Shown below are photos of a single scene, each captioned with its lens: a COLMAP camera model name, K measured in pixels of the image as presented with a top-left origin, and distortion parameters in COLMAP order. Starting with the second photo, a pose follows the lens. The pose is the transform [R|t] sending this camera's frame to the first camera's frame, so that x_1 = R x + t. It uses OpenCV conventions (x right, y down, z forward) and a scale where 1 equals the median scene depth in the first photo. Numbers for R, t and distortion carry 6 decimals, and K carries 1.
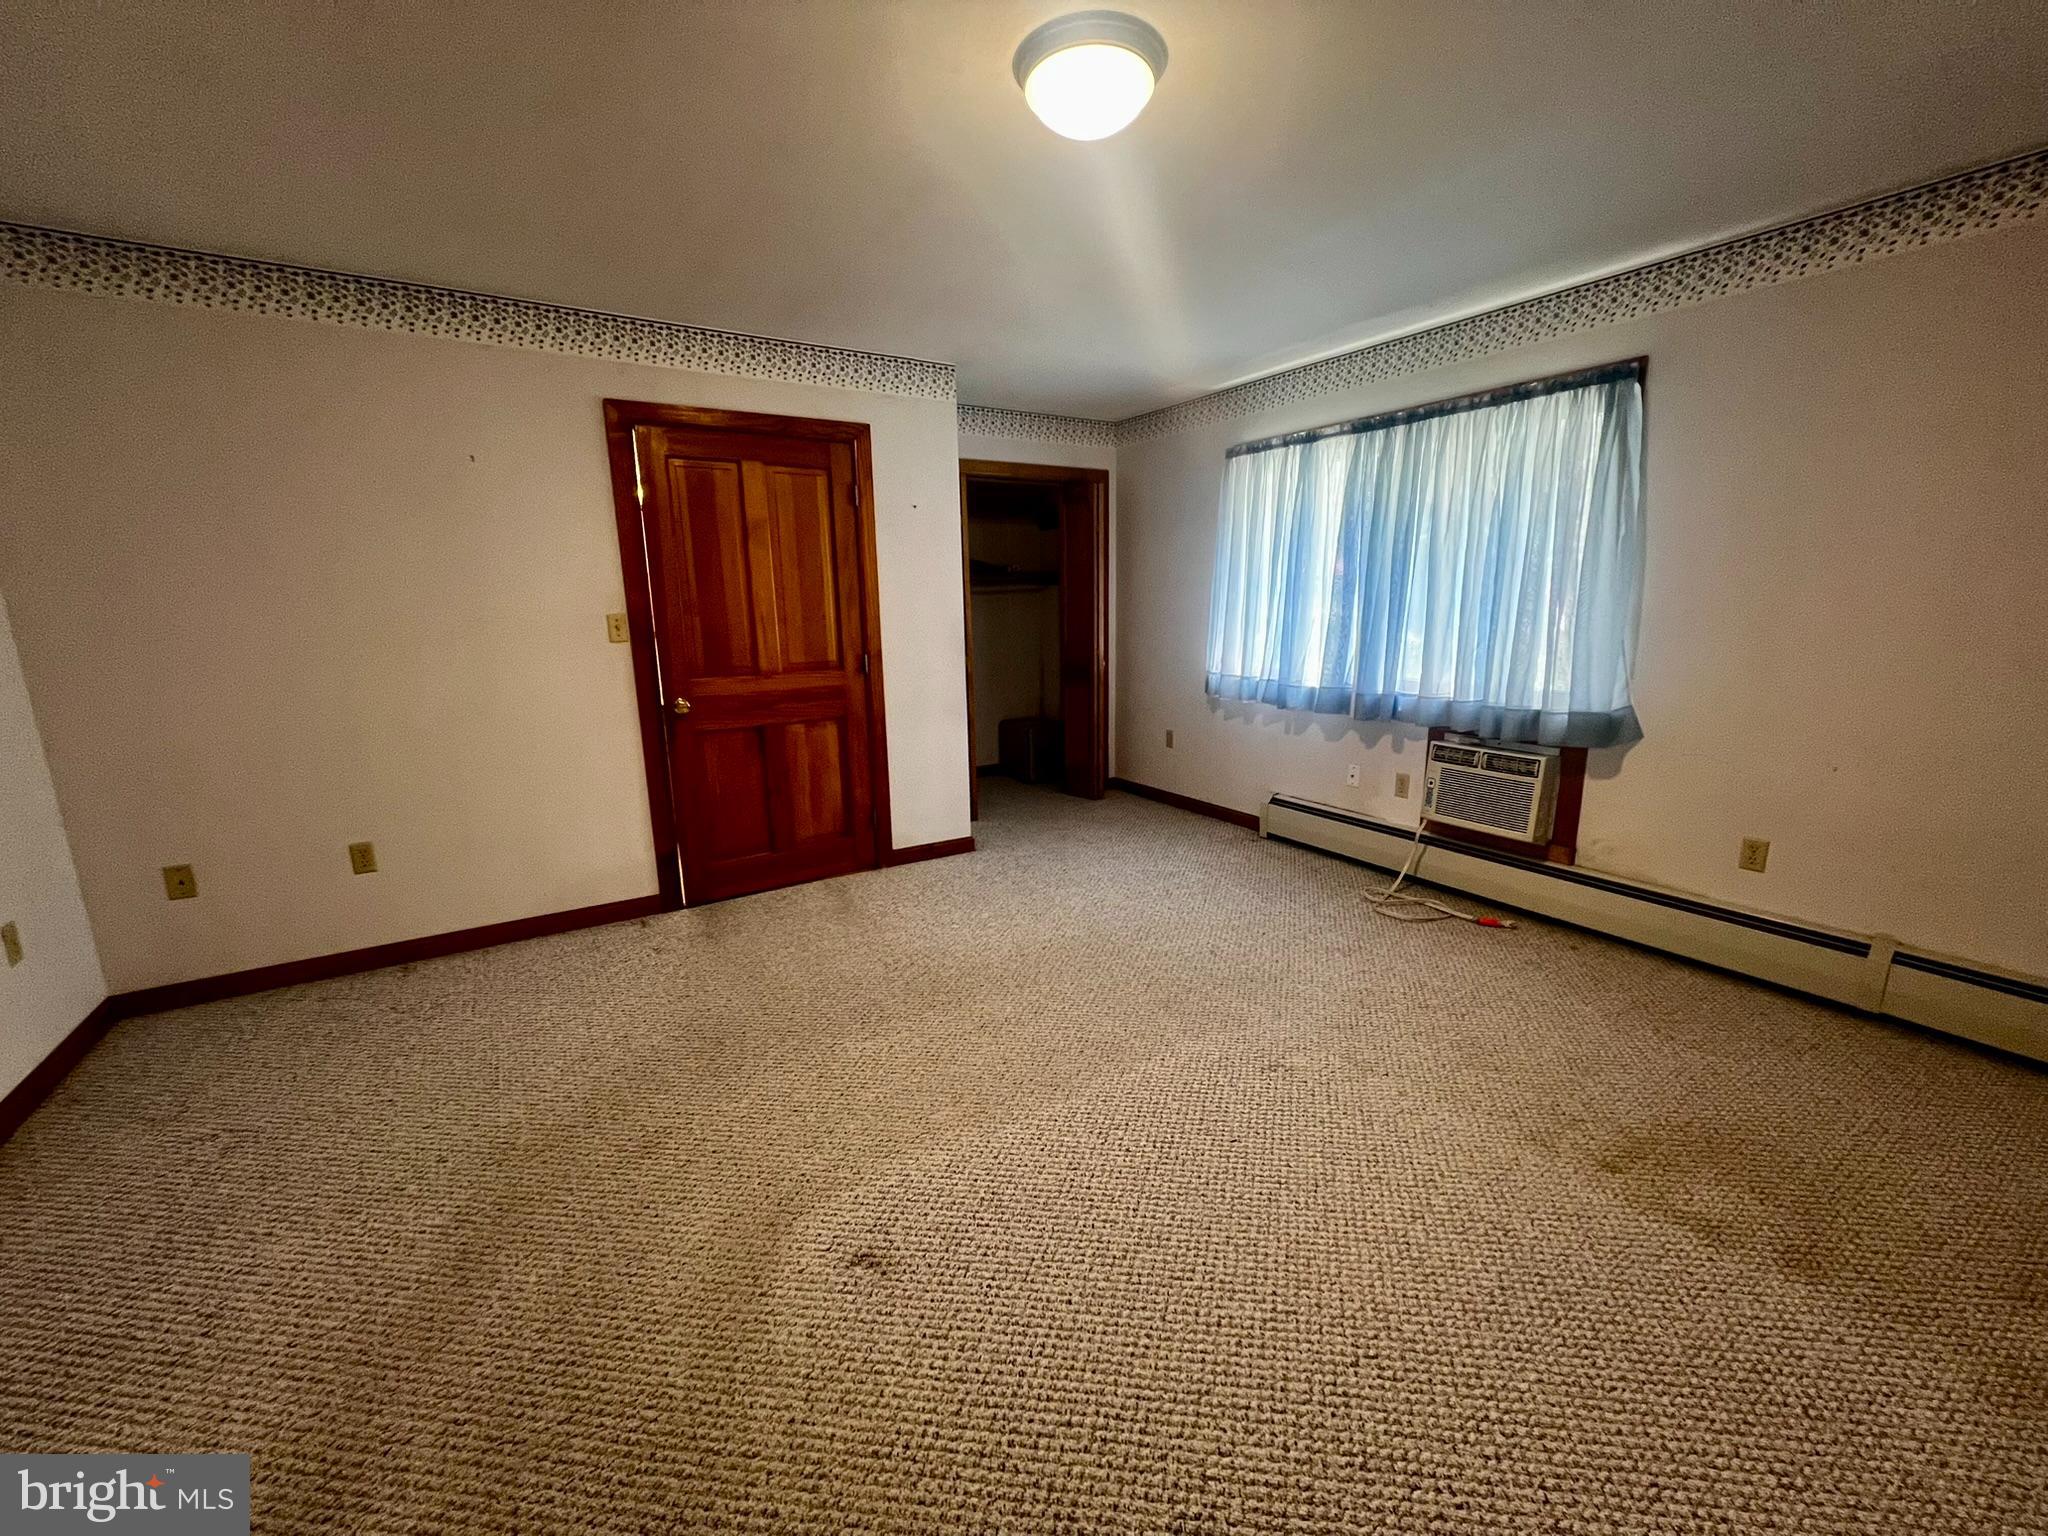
lens RADIAL K [[822.0, 0, 1023.5], [0, 822.0, 768.8], [0, 0, 1]] dist [0.001347, 0.000134]
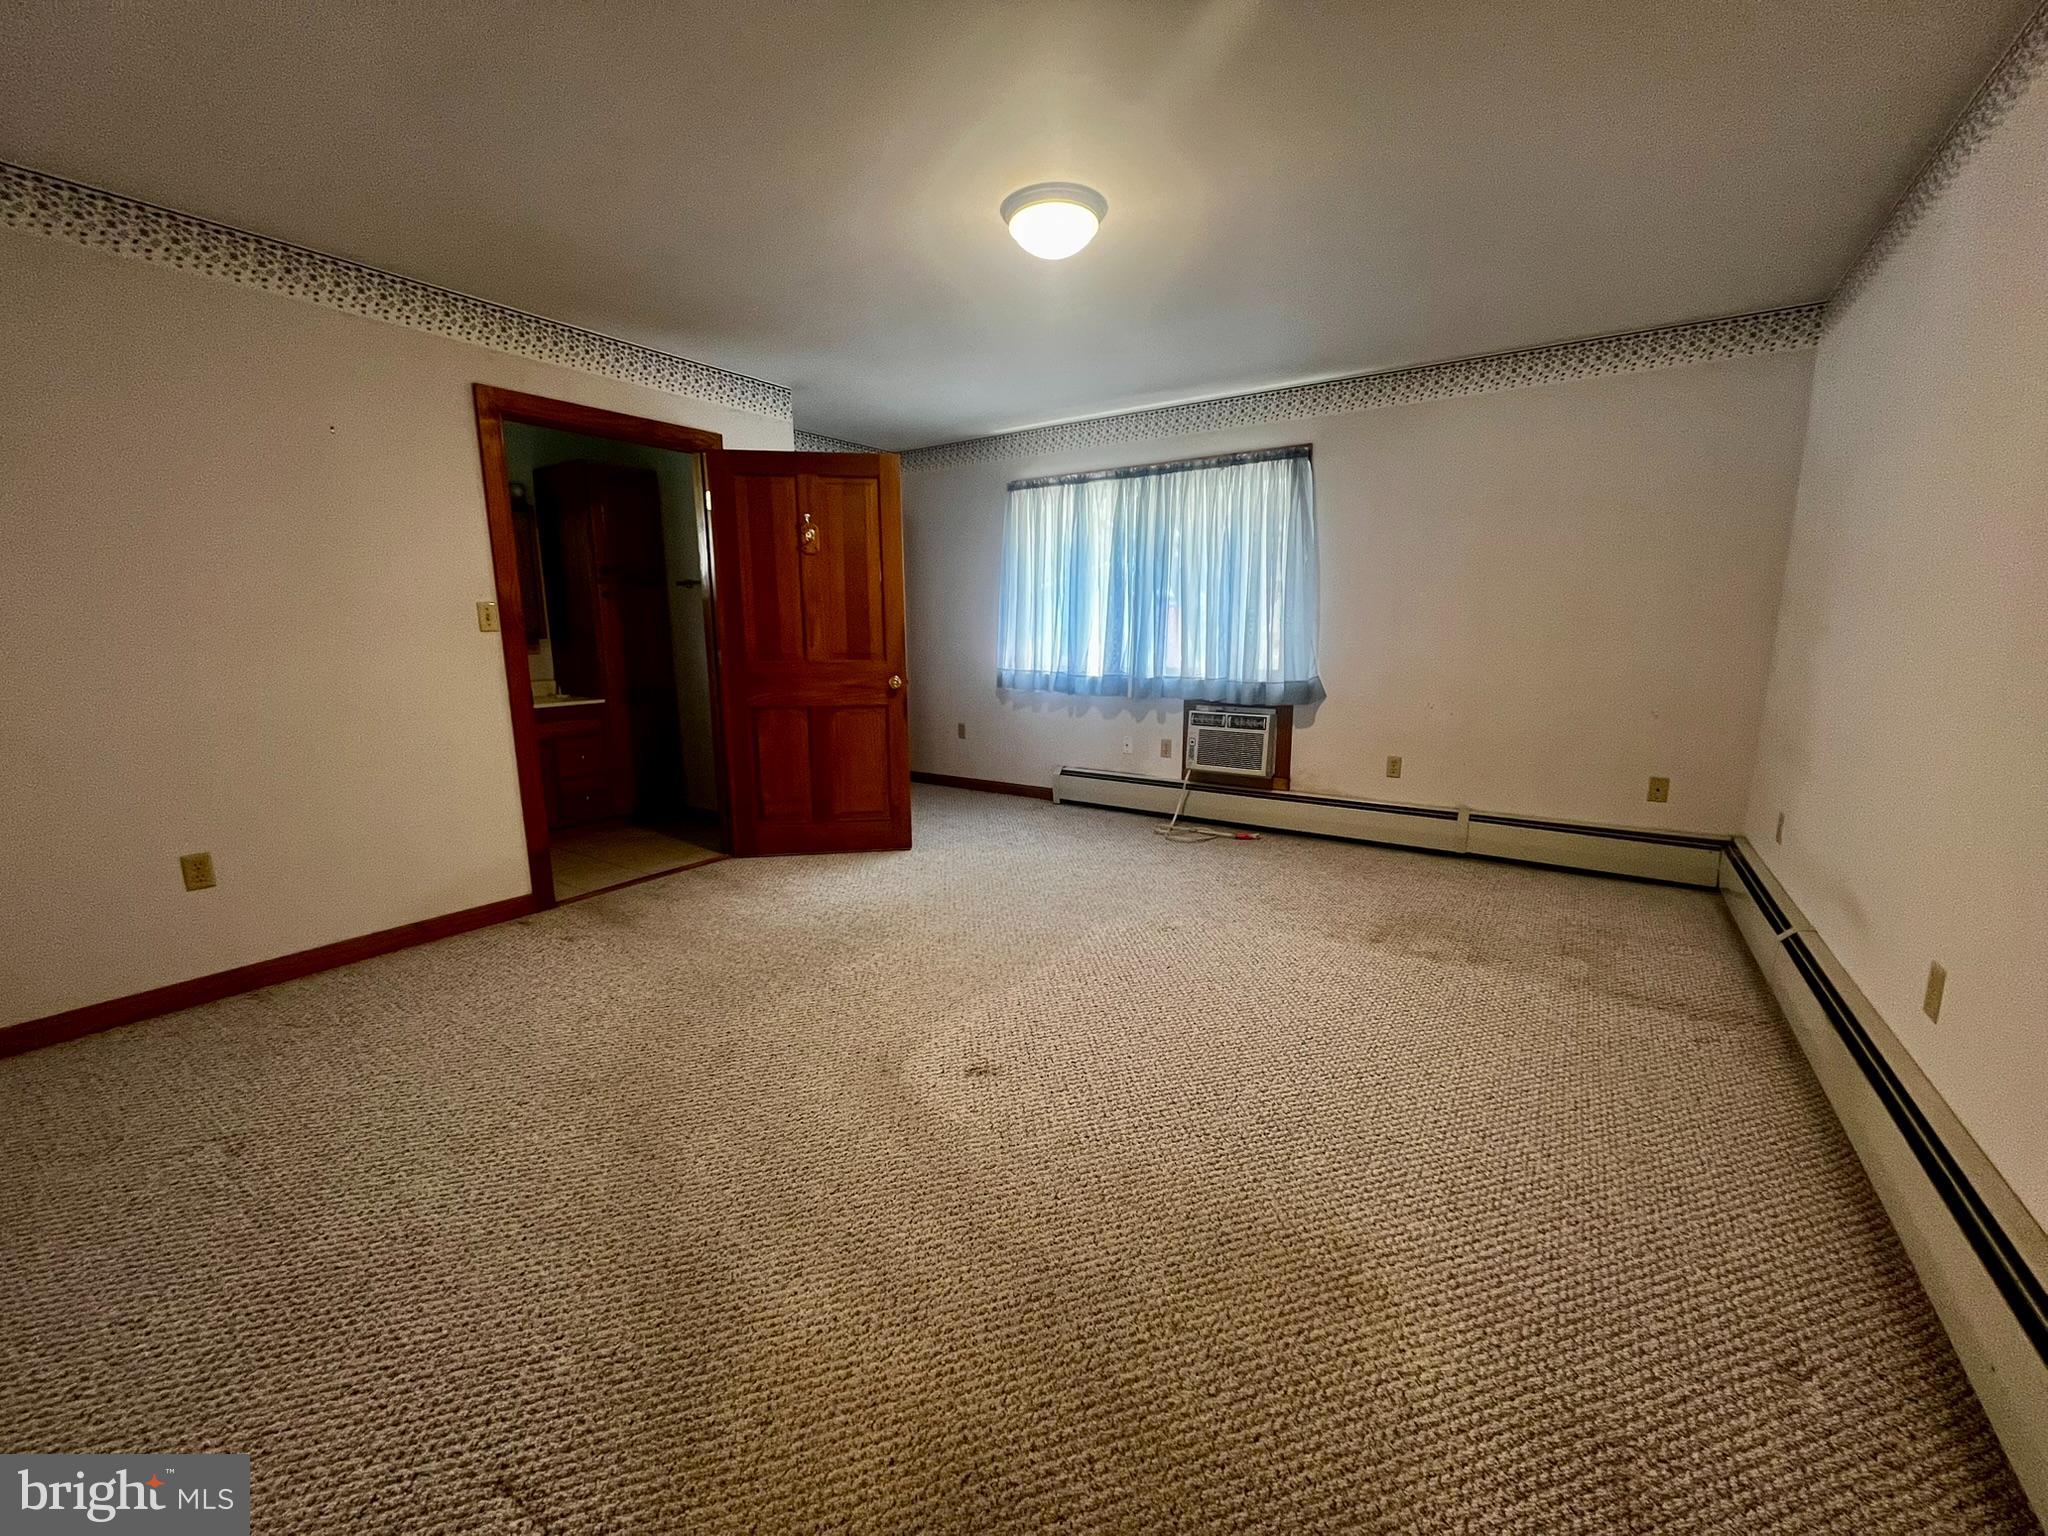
lens RADIAL K [[822.0, 0, 1027.7], [0, 822.0, 769.8], [0, 0, 1]] dist [0.001347, 0.000134]
pose [[0.917326, -0.060180, 0.393563, -0.299191], [0.073858, 0.997074, -0.019688, 0.073813], [-0.391227, 0.047129, 0.919087, -0.131235]]
